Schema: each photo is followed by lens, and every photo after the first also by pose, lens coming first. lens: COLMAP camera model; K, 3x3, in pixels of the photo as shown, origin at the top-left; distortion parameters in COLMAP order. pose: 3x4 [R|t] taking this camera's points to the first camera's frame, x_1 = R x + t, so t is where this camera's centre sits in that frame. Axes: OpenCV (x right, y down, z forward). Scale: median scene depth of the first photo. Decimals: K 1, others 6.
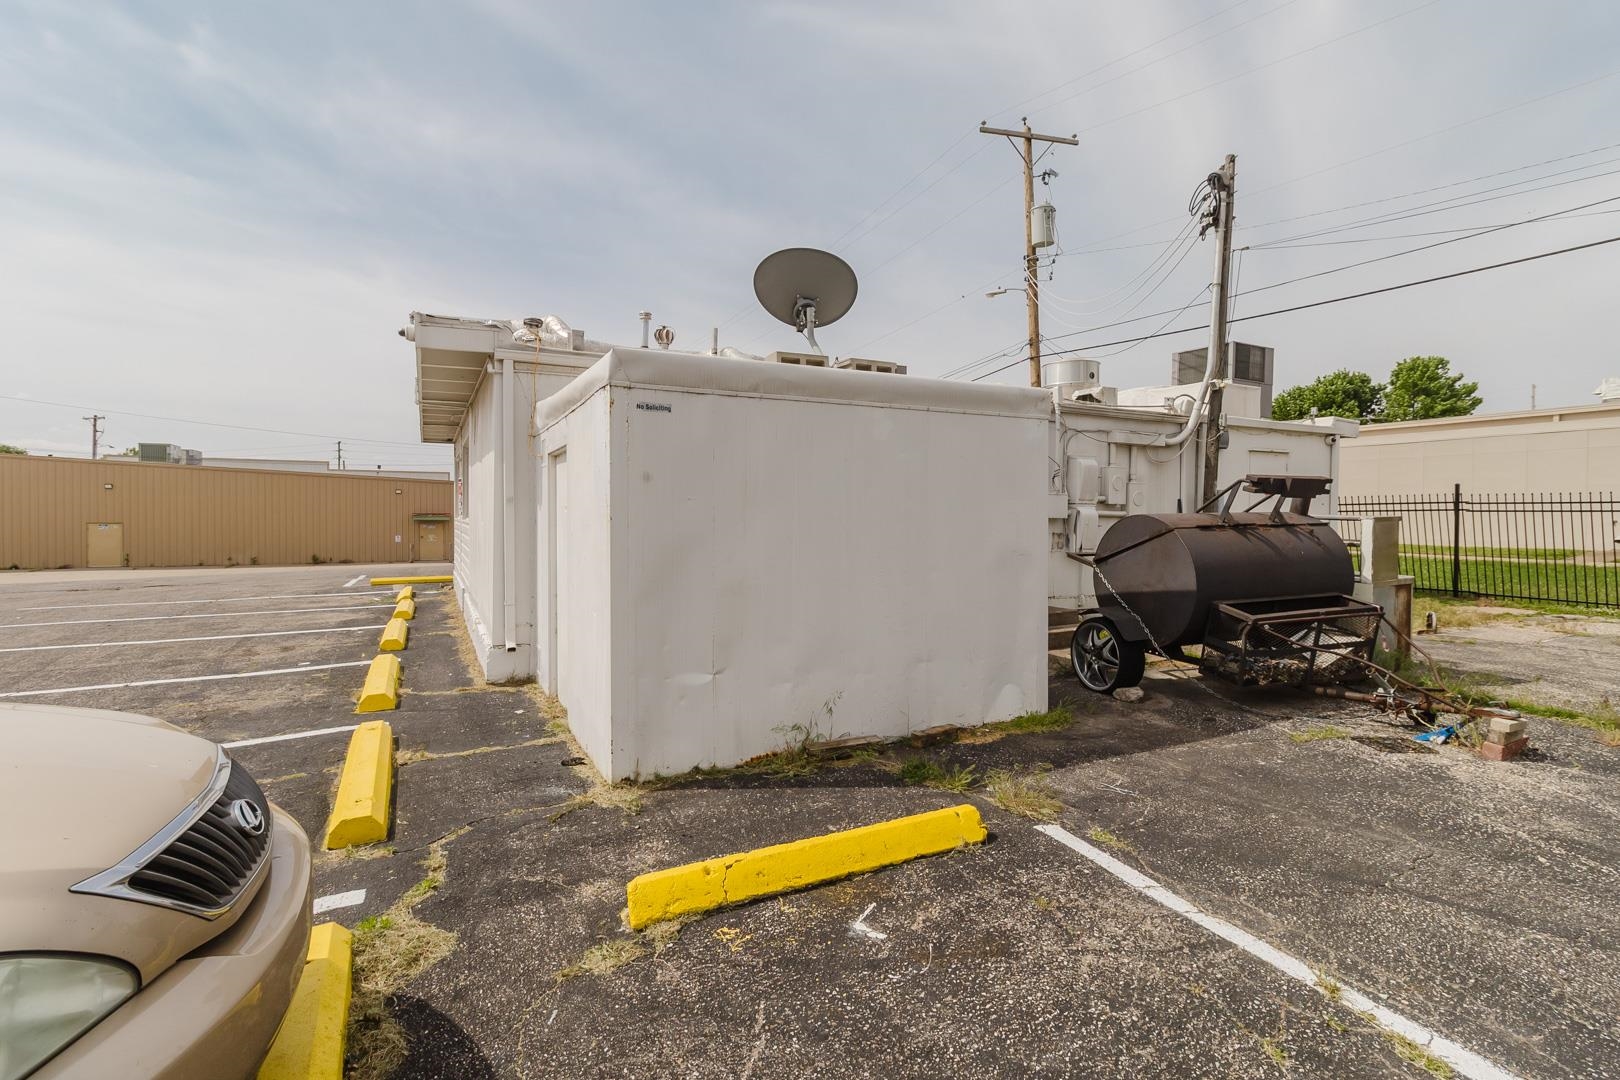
lens RADIAL K [[744.3, 0, 808.4], [0, 744.3, 513.6], [0, 0, 1]] dist [0.001717, 0.000387]
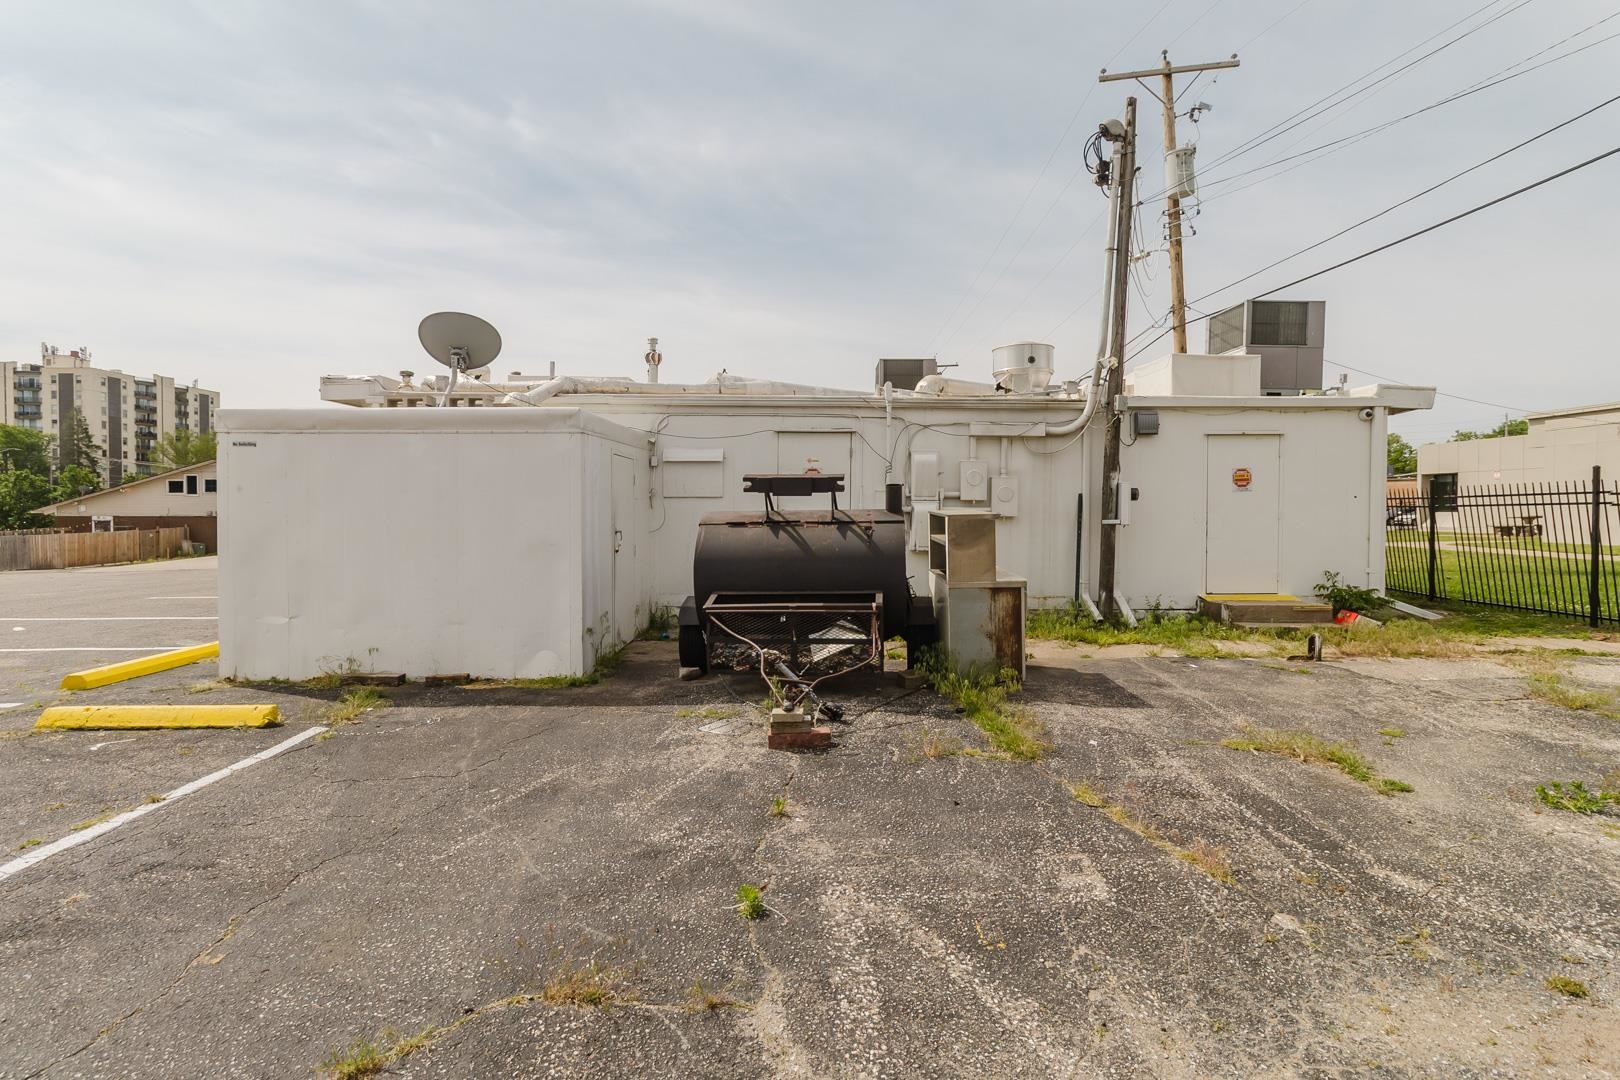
lens RADIAL K [[775.4, 0, 810.6], [0, 775.4, 509.1], [0, 0, 1]] dist [0.001569, 0.000097]
pose [[0.897721, -0.002274, -0.440559, 0.636850], [0.002227, 0.999997, -0.000625, -0.000924], [0.440559, -0.000420, 0.897723, 0.022602]]
